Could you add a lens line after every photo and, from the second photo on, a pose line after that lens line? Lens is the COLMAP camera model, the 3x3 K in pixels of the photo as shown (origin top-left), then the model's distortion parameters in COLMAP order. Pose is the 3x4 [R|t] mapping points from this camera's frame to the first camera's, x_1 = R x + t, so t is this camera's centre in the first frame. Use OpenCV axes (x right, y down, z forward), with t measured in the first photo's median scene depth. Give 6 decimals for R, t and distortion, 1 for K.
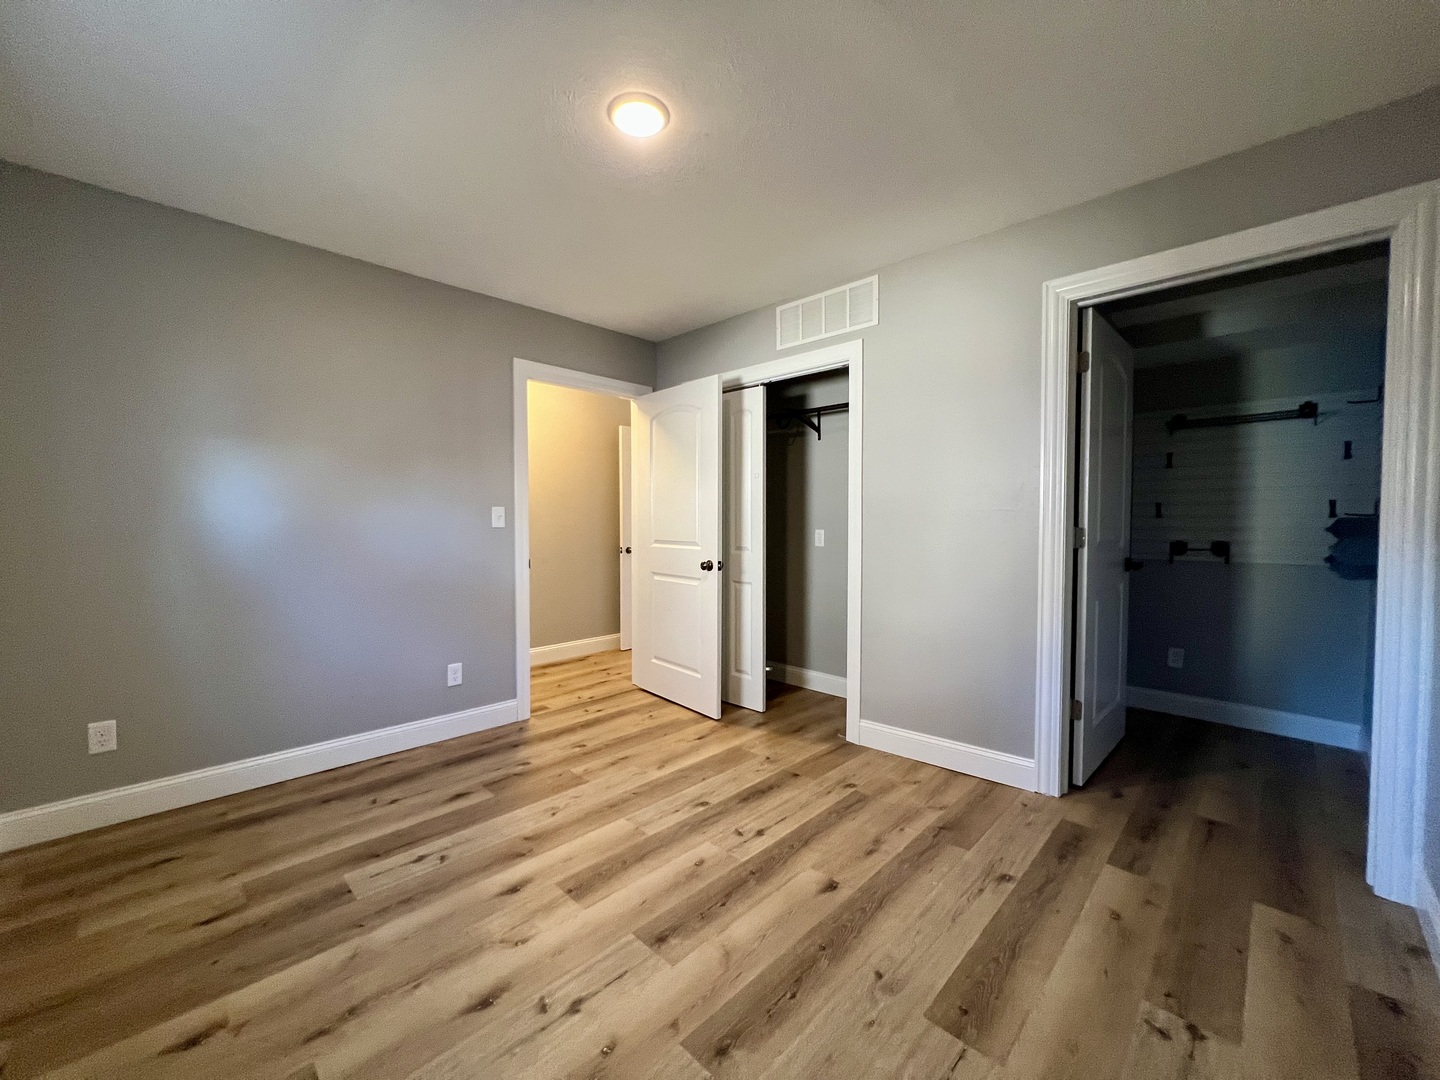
lens RADIAL K [[577.9, 0, 718.2], [0, 577.9, 539.9], [0, 0, 1]] dist [-0.004147, -0.000554]
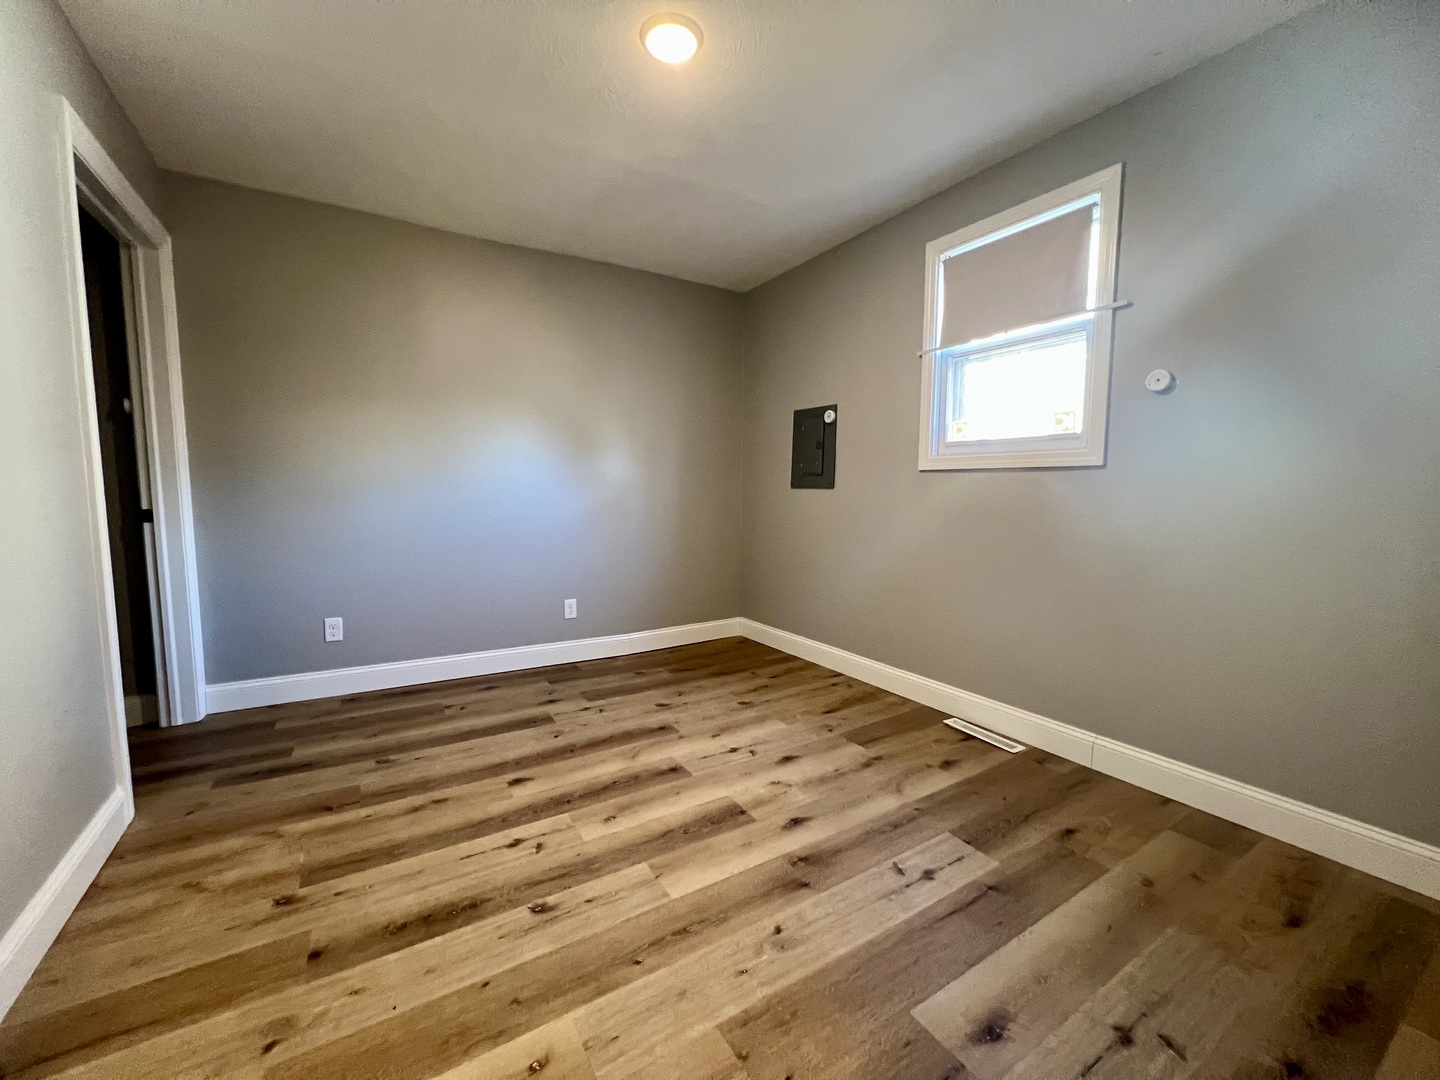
lens RADIAL K [[577.9, 0, 717.8], [0, 577.9, 537.9], [0, 0, 1]] dist [-0.004147, -0.000554]
pose [[-0.970467, -0.024280, 0.240008, -0.435634], [0.004508, 0.992923, 0.118676, -0.009523], [-0.241191, 0.116253, -0.963490, 1.882813]]
